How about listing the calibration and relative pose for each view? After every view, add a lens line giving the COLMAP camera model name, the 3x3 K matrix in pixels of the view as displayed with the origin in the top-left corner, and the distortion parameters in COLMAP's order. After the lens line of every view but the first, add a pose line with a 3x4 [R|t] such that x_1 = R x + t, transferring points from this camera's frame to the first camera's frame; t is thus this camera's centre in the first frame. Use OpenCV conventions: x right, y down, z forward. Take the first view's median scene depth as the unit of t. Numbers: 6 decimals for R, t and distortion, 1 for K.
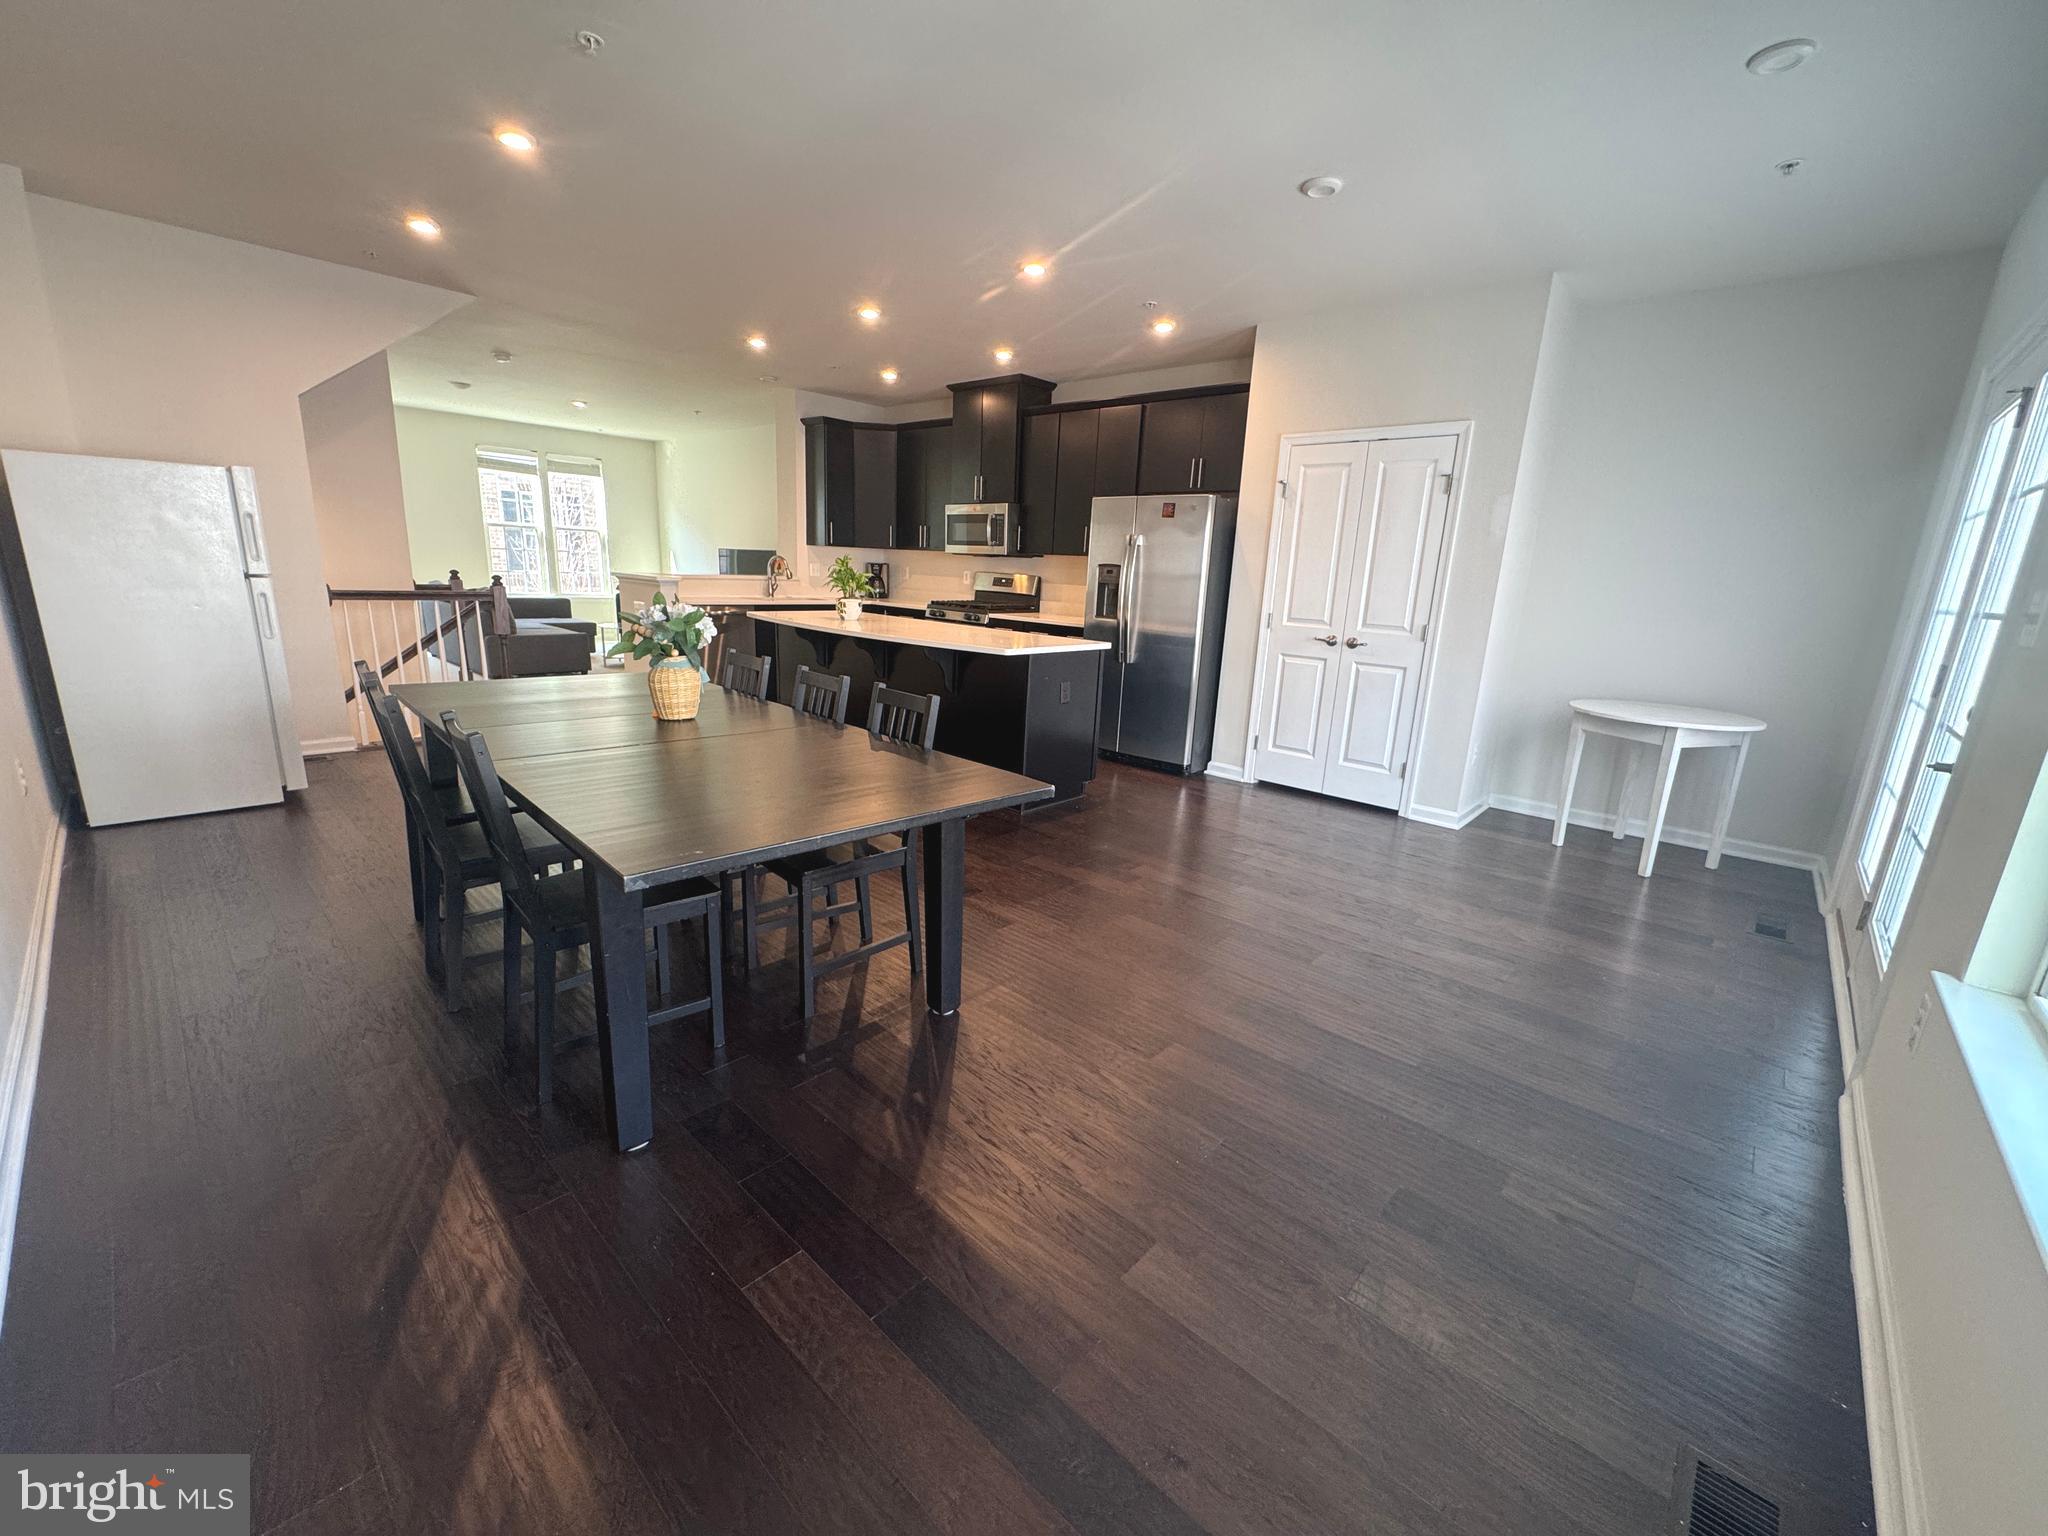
lens RADIAL K [[815.7, 0, 1017.1], [0, 815.7, 767.7], [0, 0, 1]] dist [-0.004632, 0.000145]
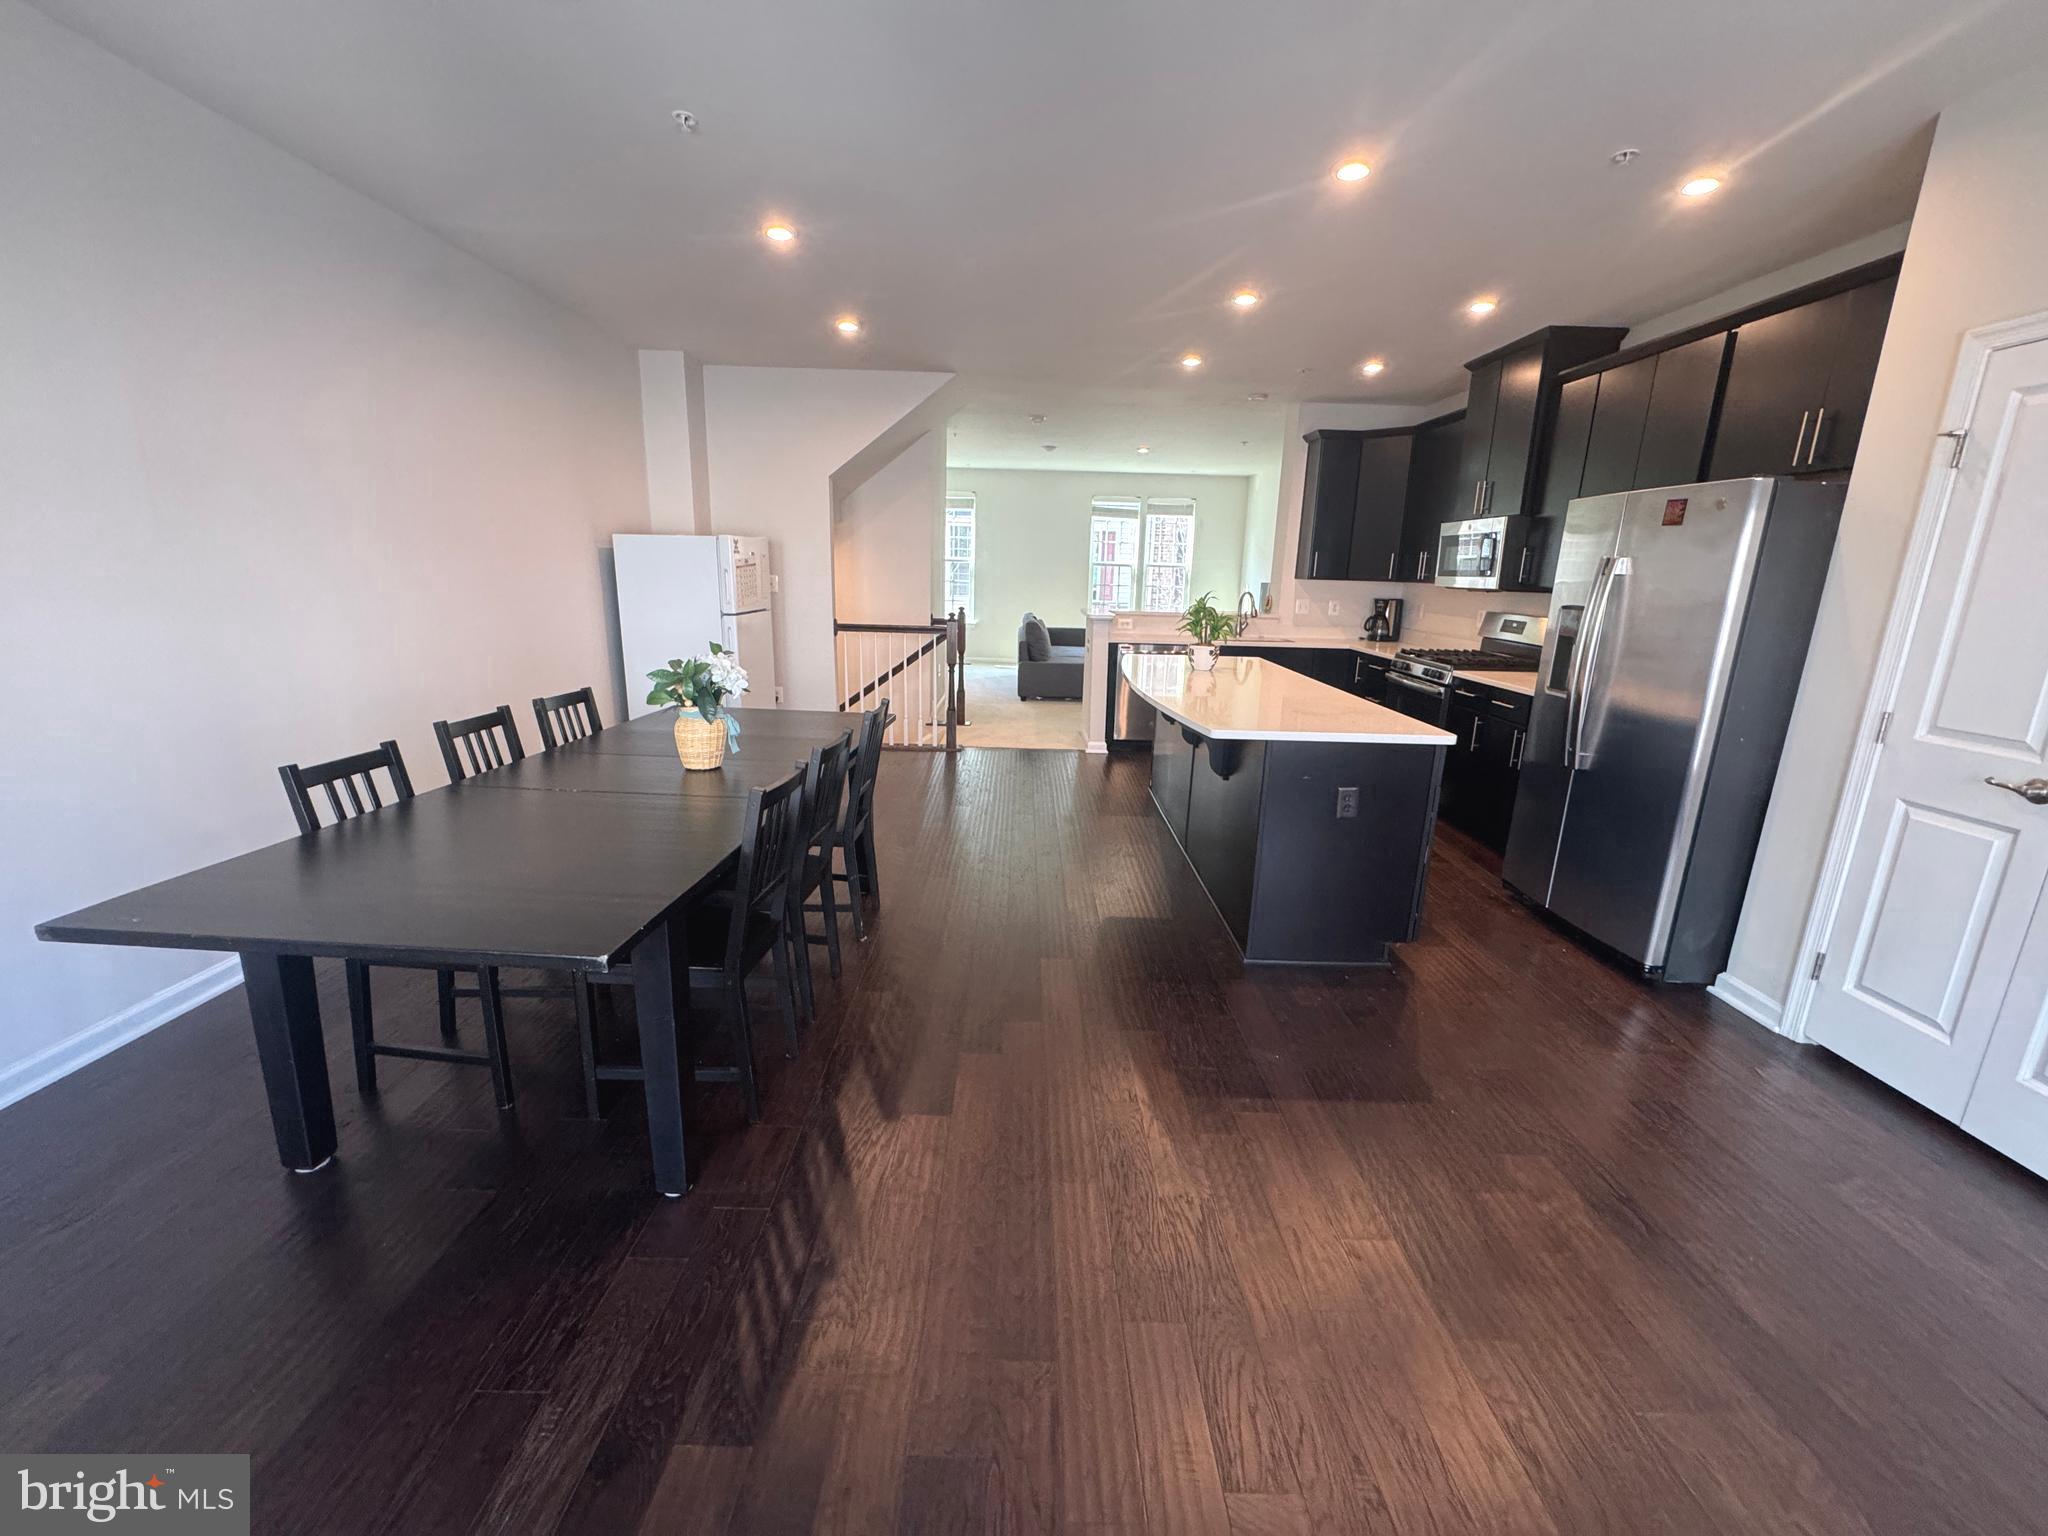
lens RADIAL K [[815.7, 0, 1014.1], [0, 815.7, 765.6], [0, 0, 1]] dist [-0.004632, 0.000145]
pose [[0.664378, 0.147925, -0.732612, 0.303784], [-0.172052, 0.984162, 0.042690, -0.085666], [0.727324, 0.097685, 0.679306, 0.290276]]
